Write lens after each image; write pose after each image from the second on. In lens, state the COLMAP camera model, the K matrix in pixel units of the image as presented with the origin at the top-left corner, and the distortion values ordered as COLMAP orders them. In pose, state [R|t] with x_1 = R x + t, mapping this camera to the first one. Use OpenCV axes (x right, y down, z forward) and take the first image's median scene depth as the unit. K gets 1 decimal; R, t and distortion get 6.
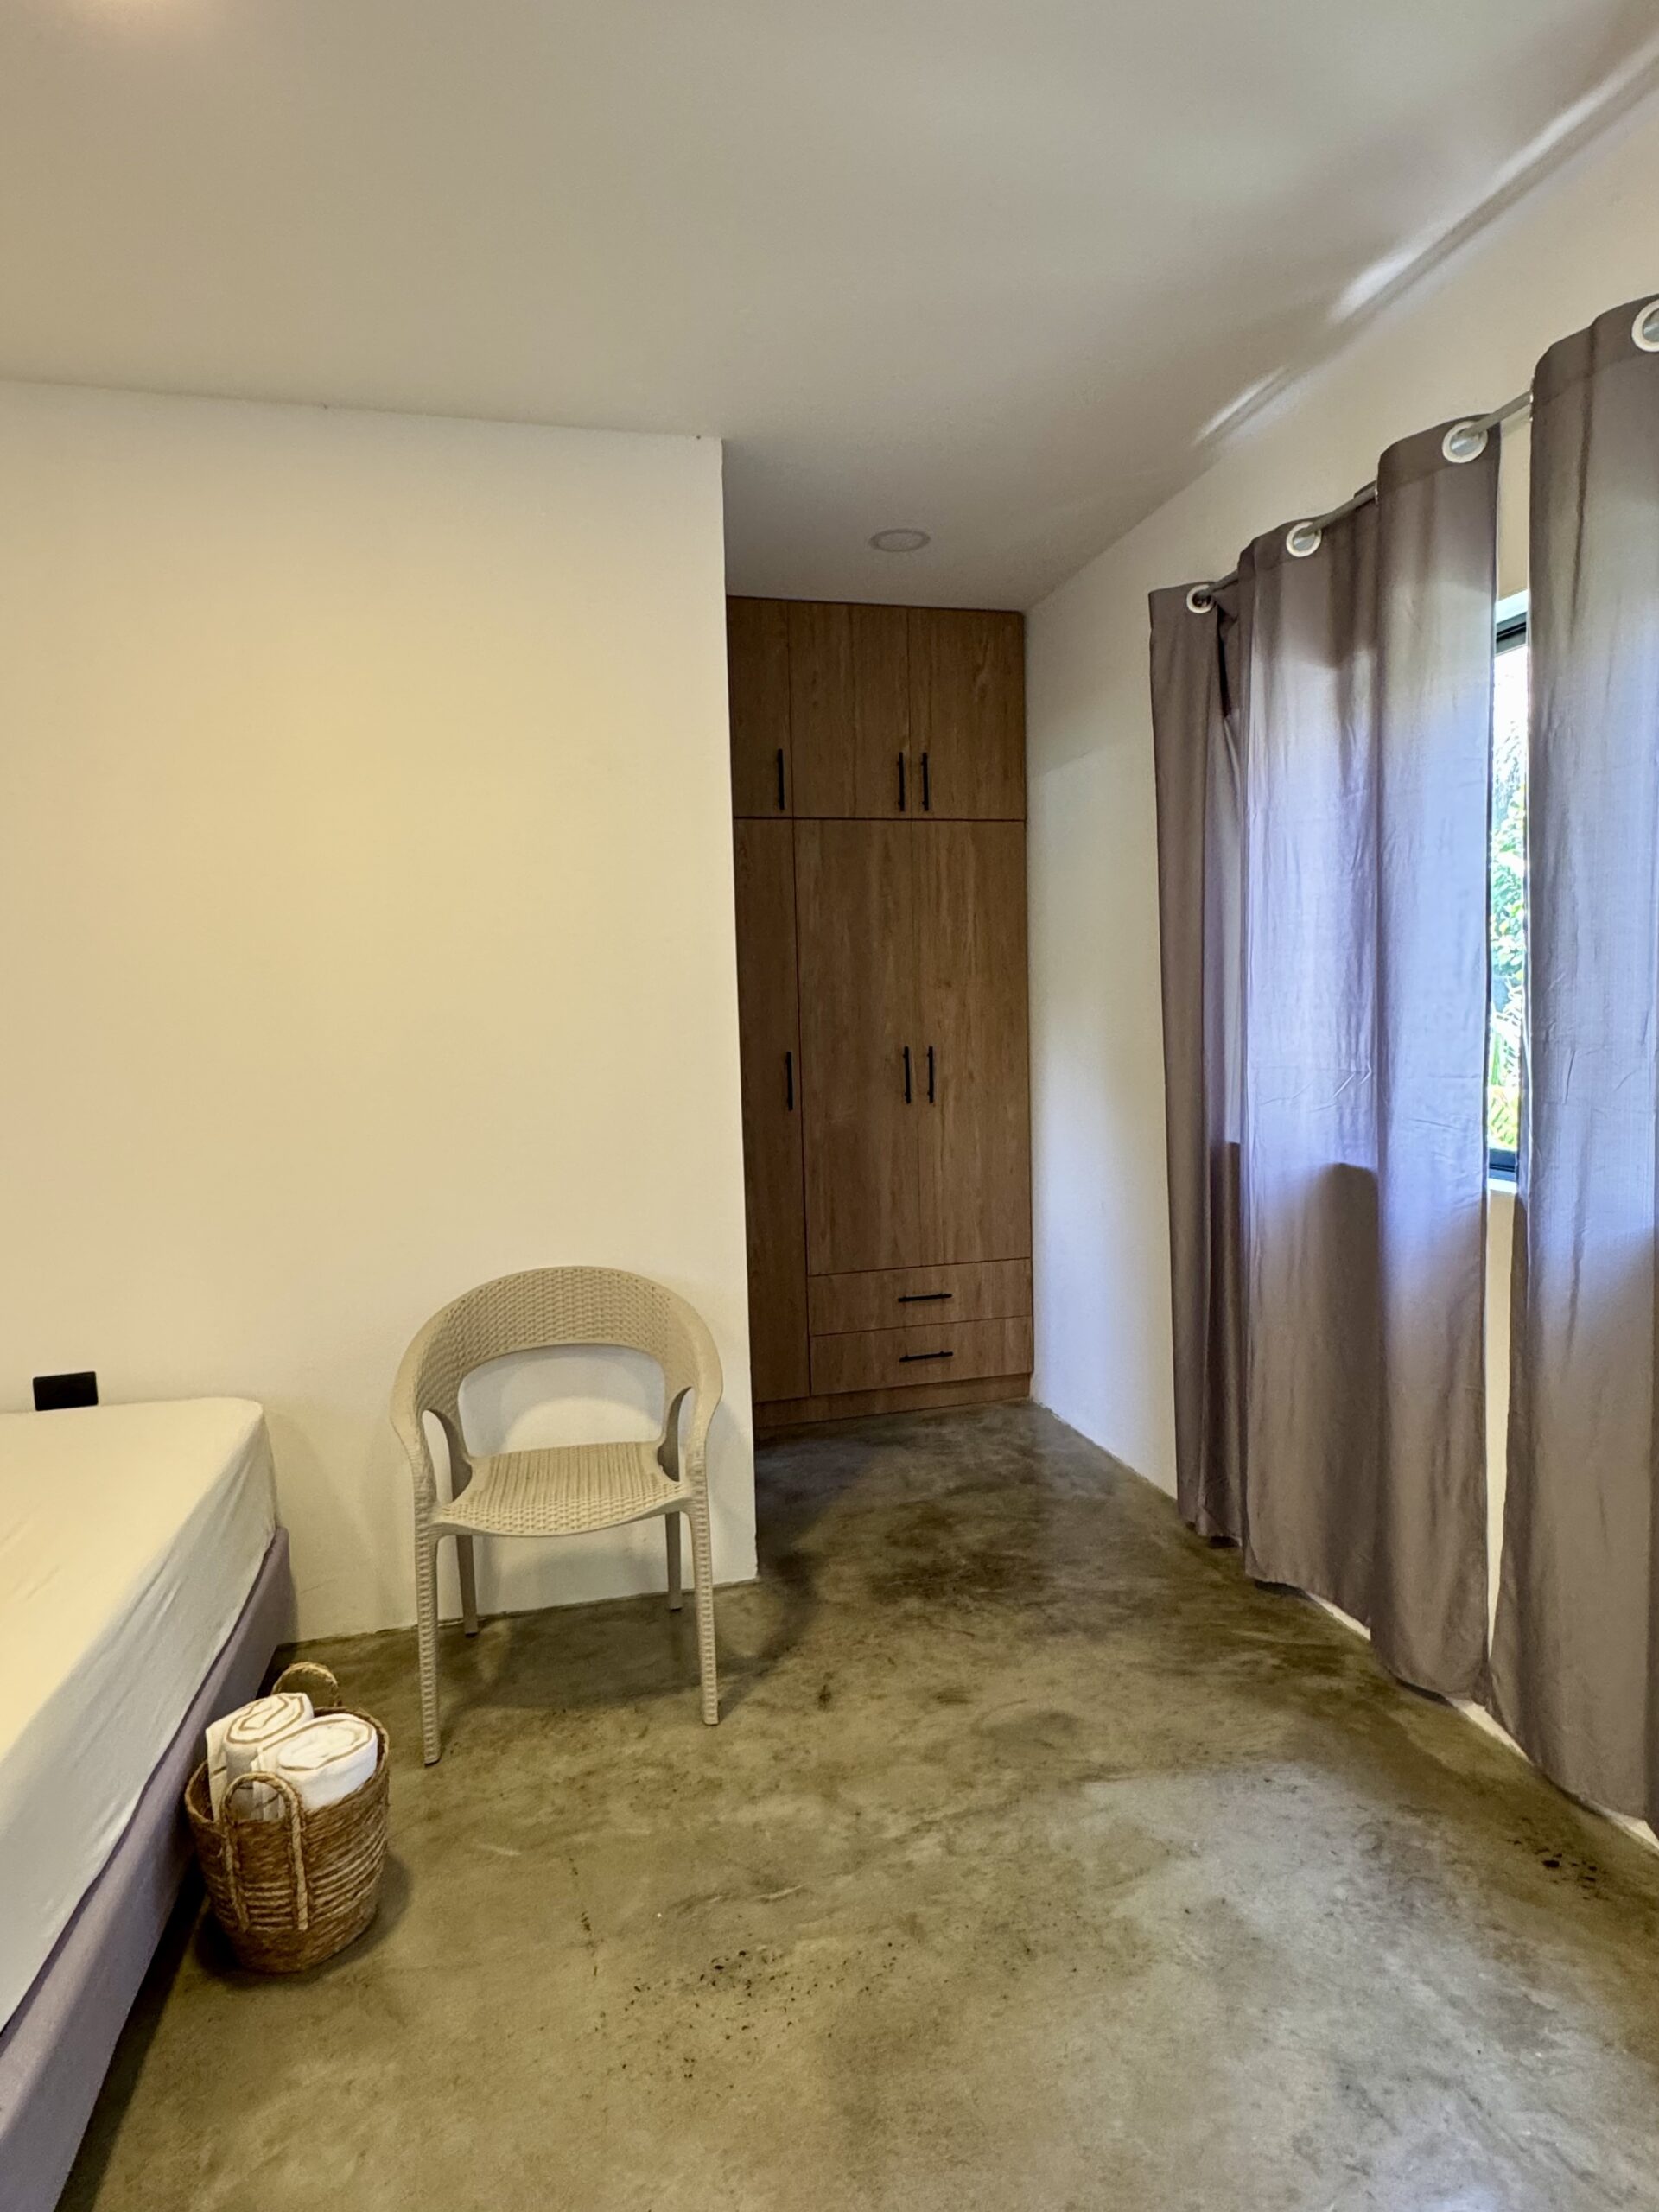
lens RADIAL K [[1237.5, 0, 829.5], [0, 1237.5, 1106.0], [0, 0, 1]] dist [0.002763, 0.000795]
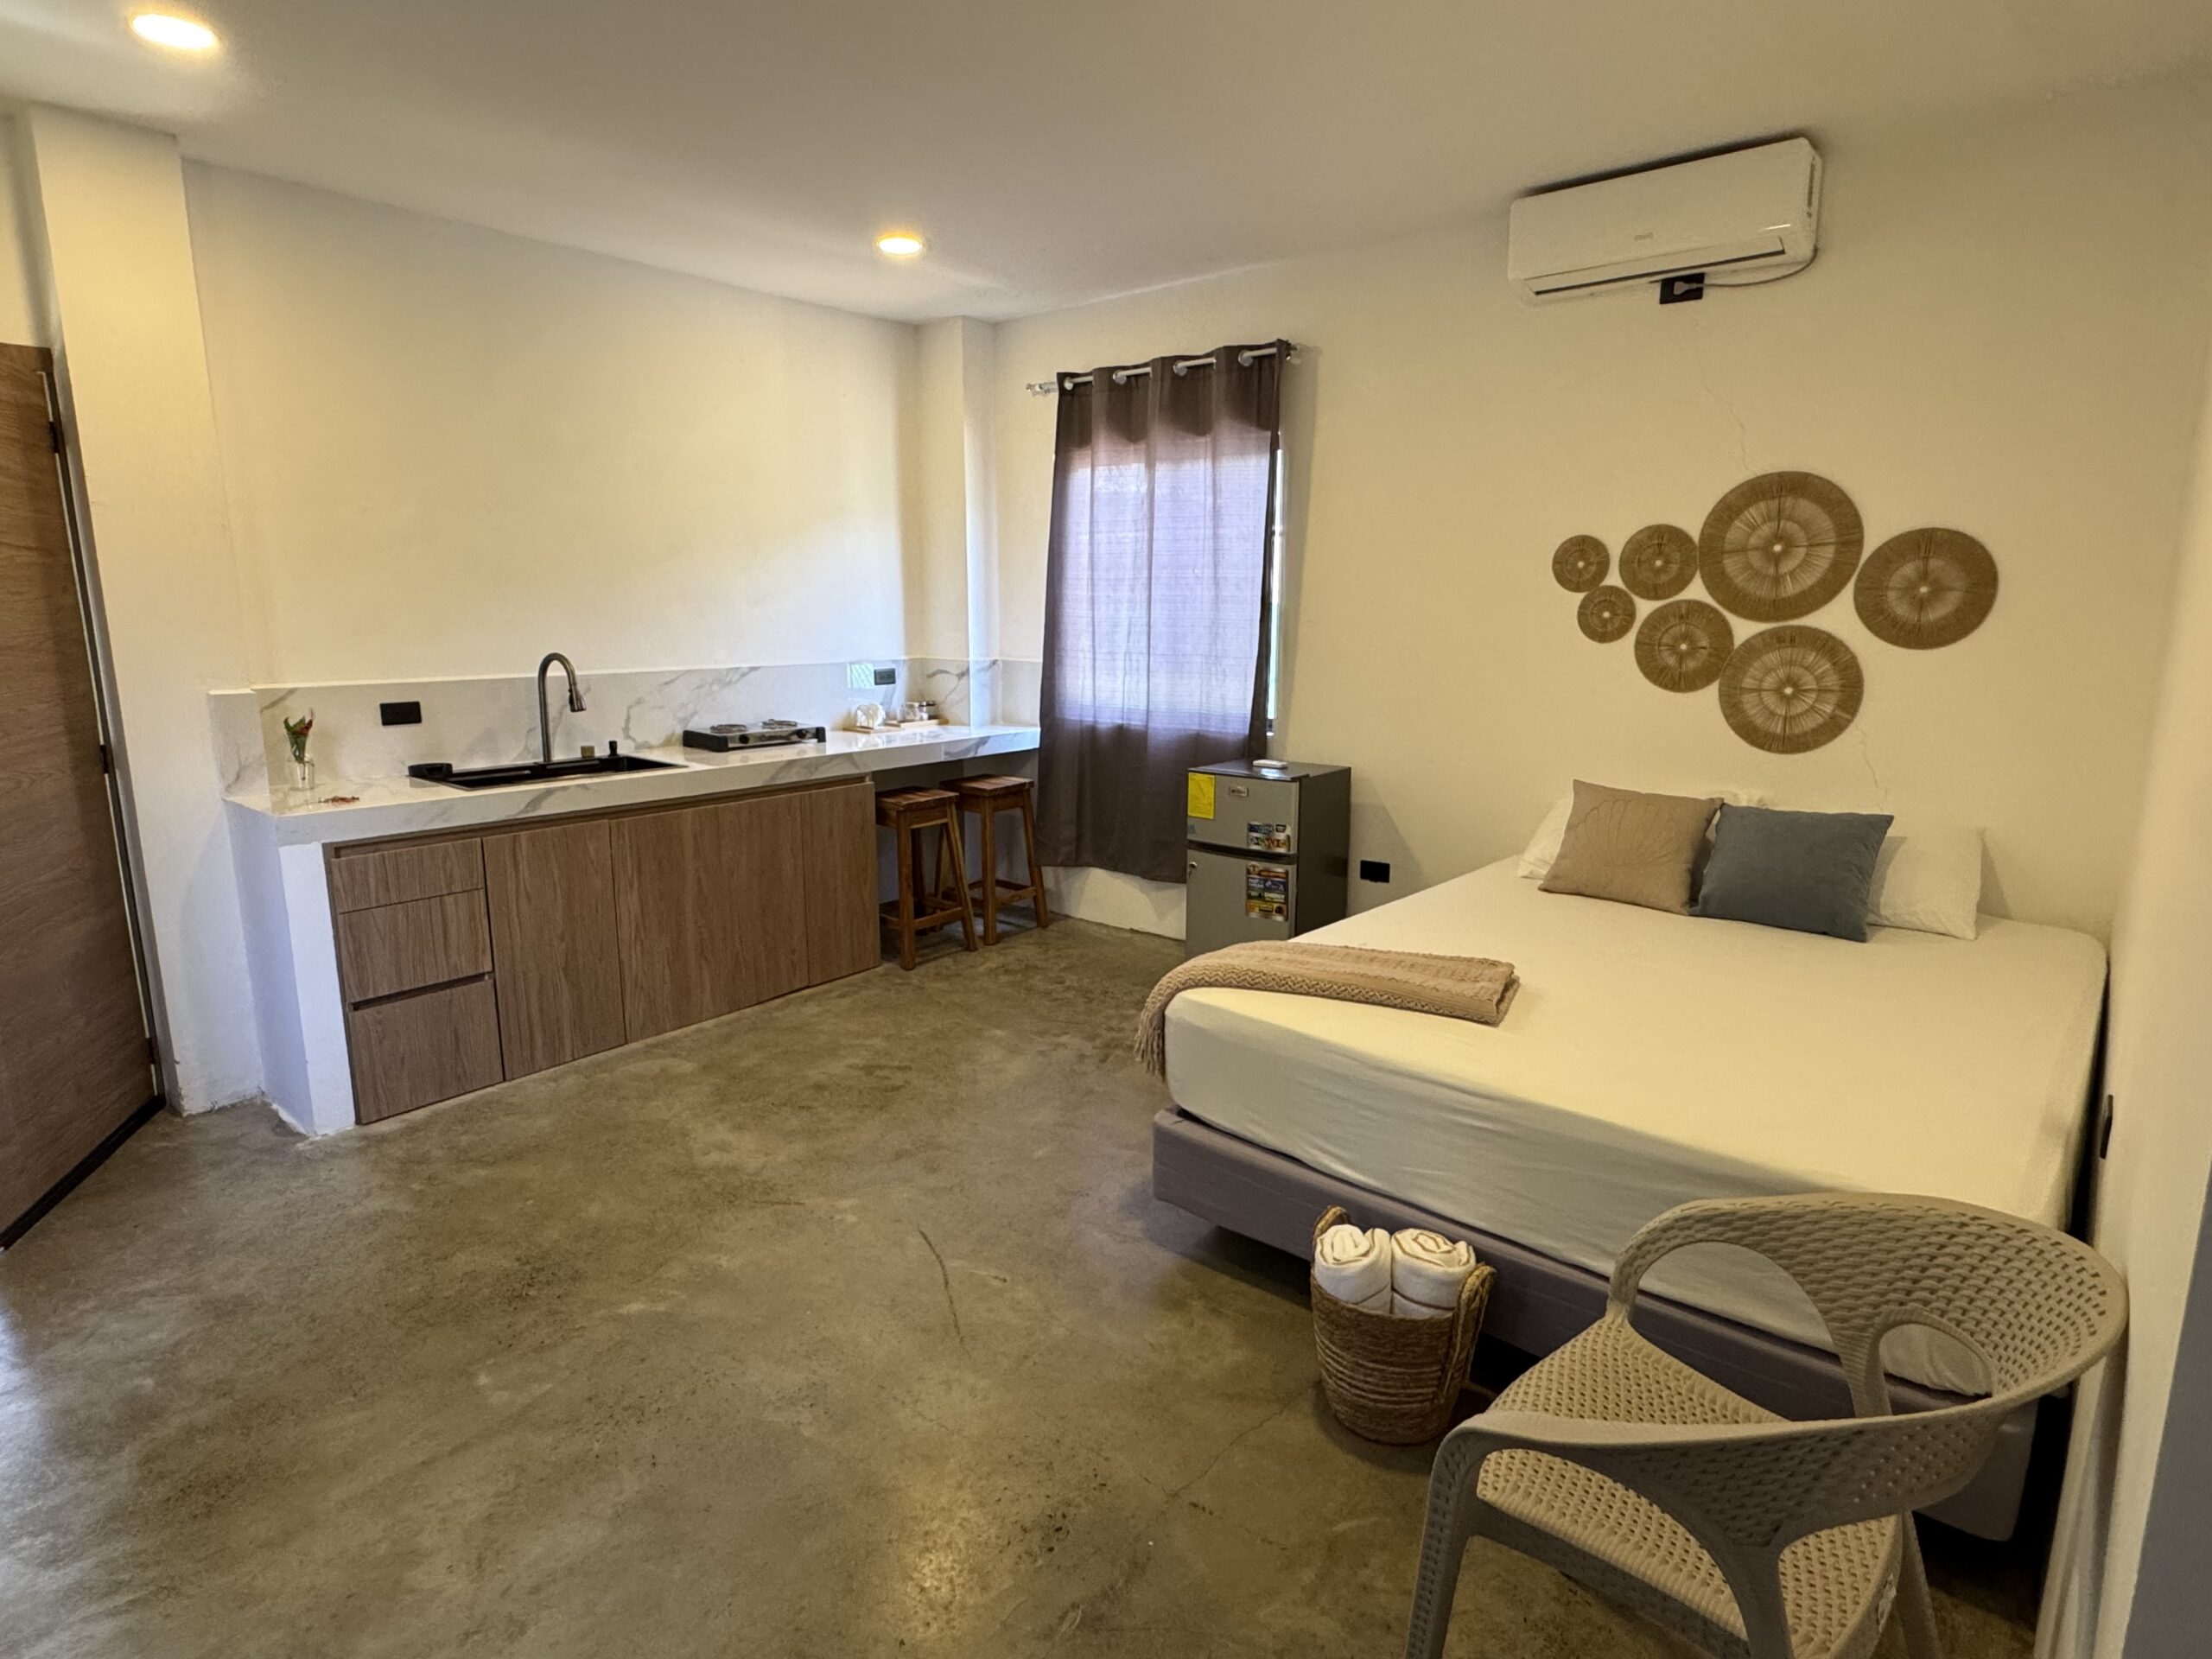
lens RADIAL K [[1191.5, 0, 1106.0], [0, 1191.5, 829.5], [0, 0, 1]] dist [-0.000214, -0.000025]
pose [[-0.813172, 0.132827, -0.566664, 0.338846], [-0.026727, 0.964061, 0.264333, -0.156345], [0.581409, 0.230093, -0.780398, 1.475546]]
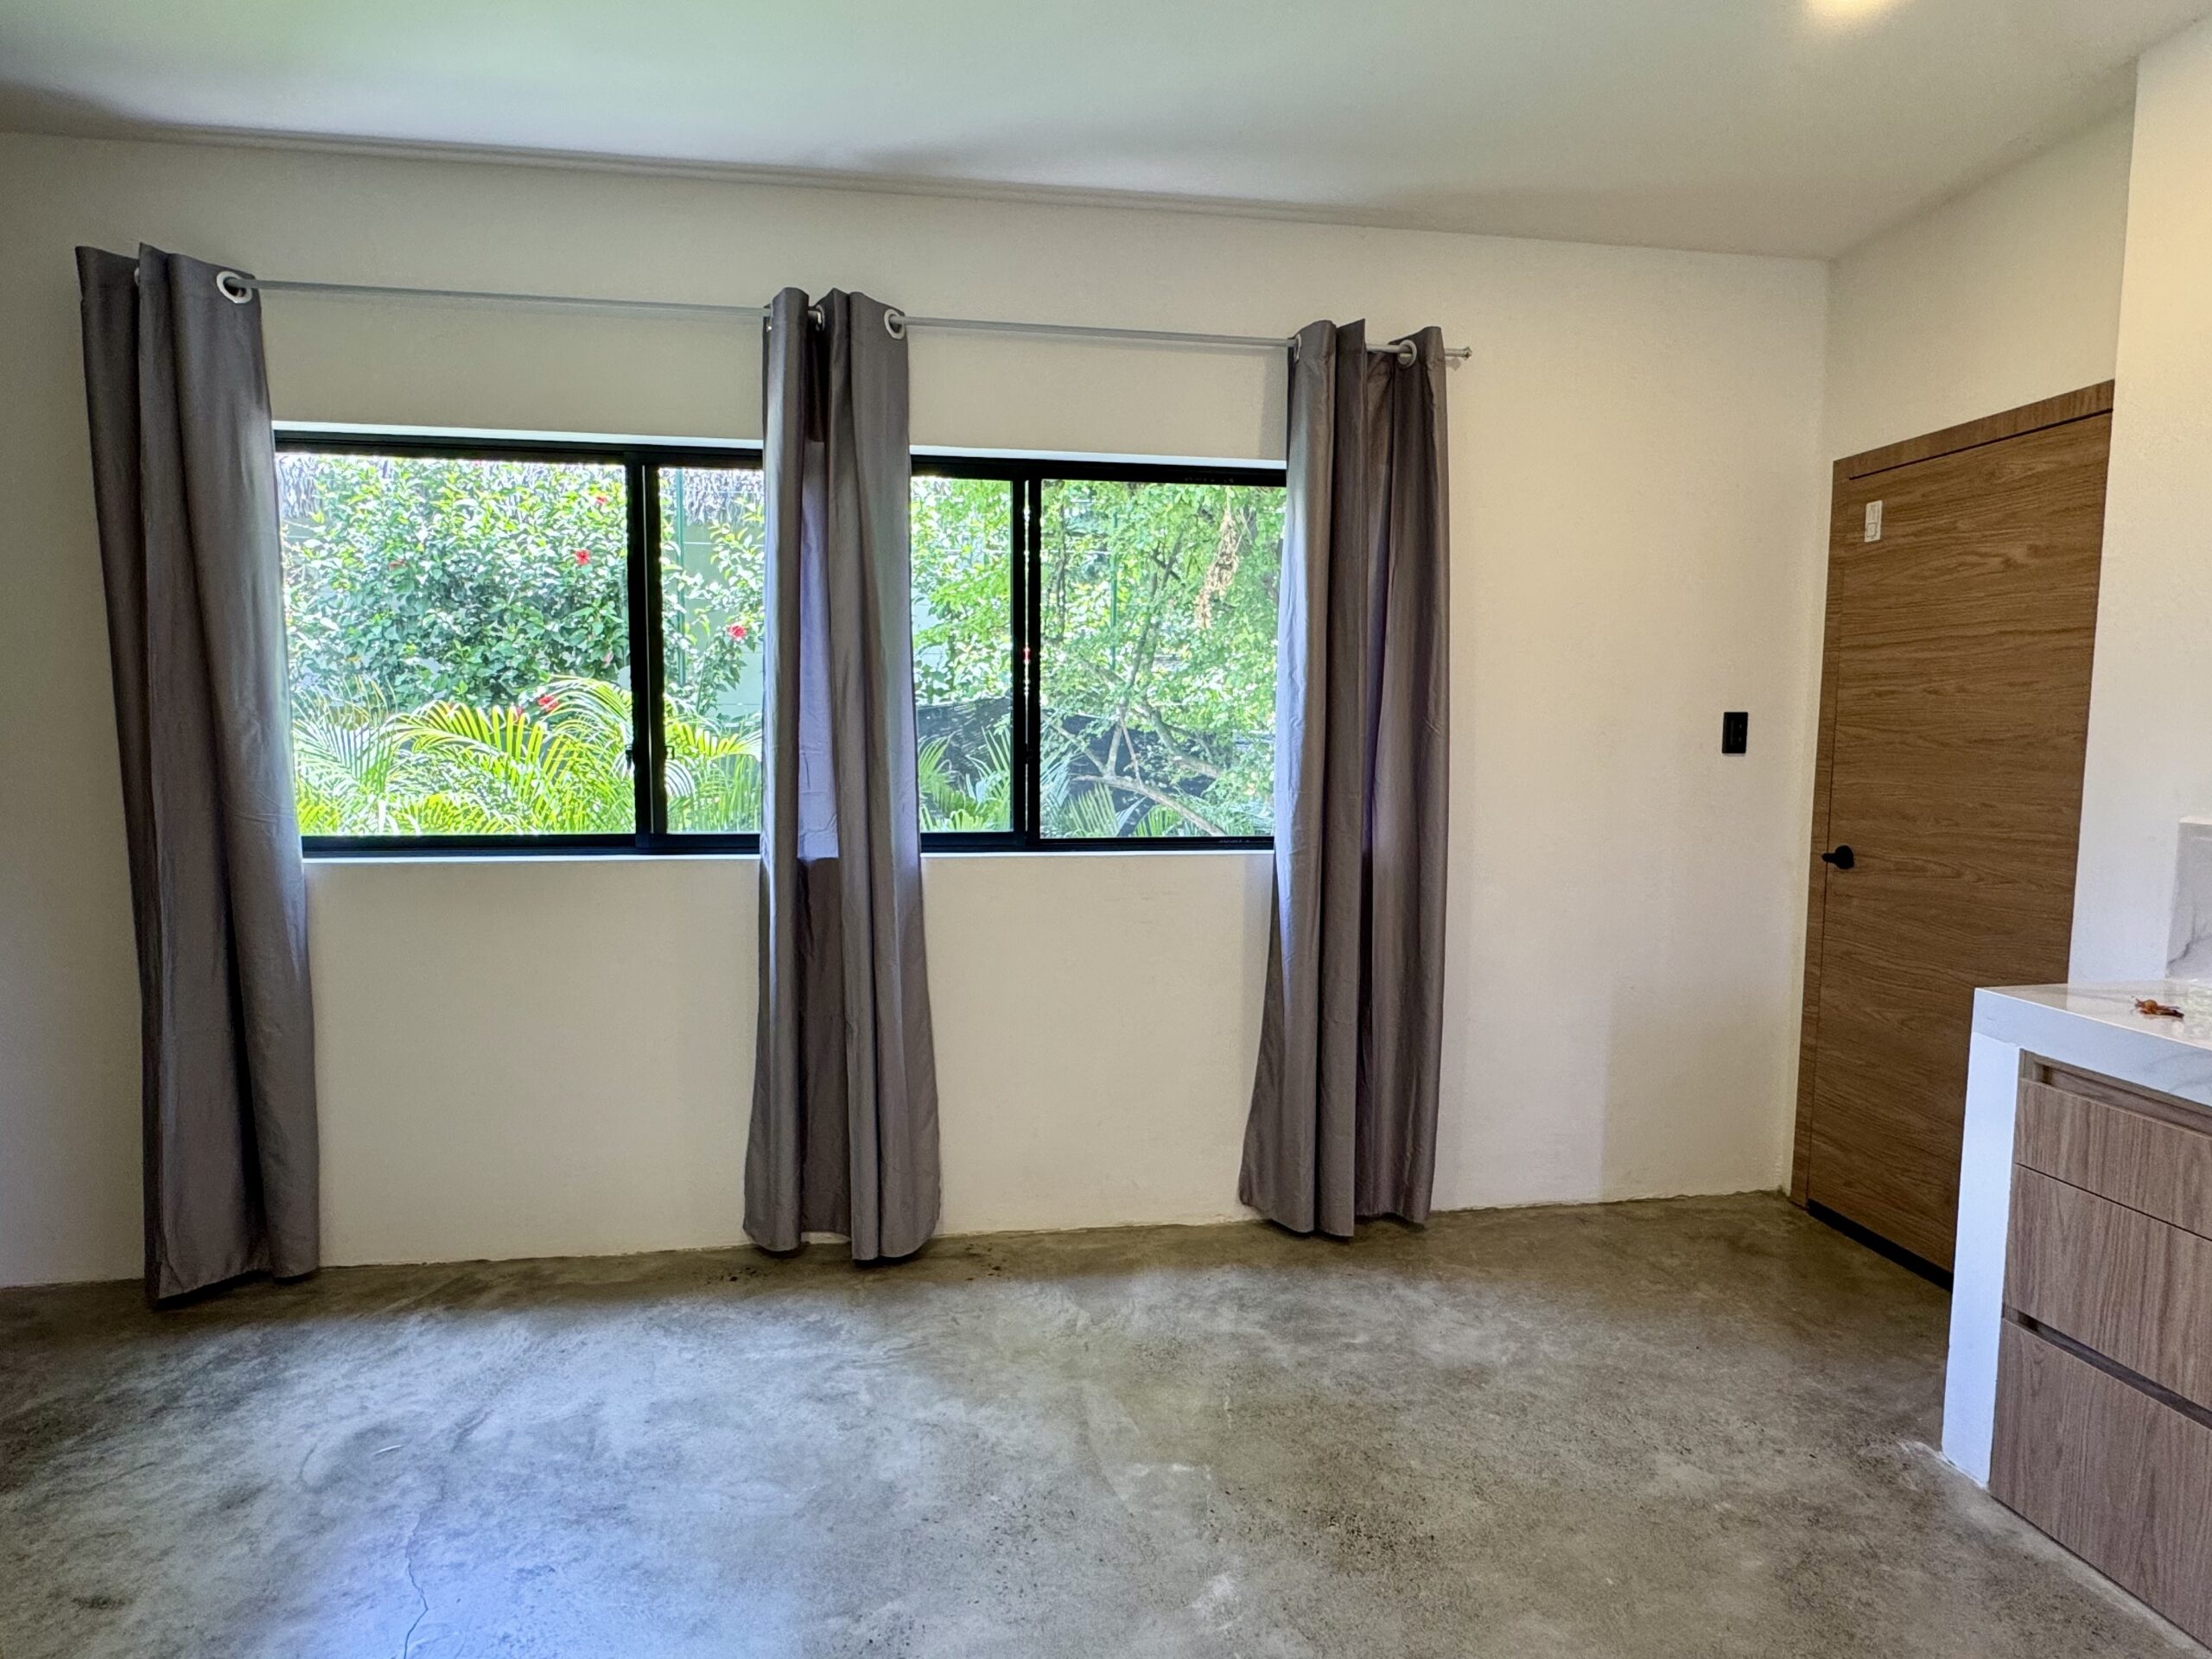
lens RADIAL K [[1191.5, 0, 1106.0], [0, 1191.5, 829.5], [0, 0, 1]] dist [-0.000214, -0.000025]
pose [[0.108433, -0.061102, 0.992224, -0.773544], [0.071619, 0.995996, 0.053508, 0.004913], [-0.991521, 0.065260, 0.112375, 0.318431]]
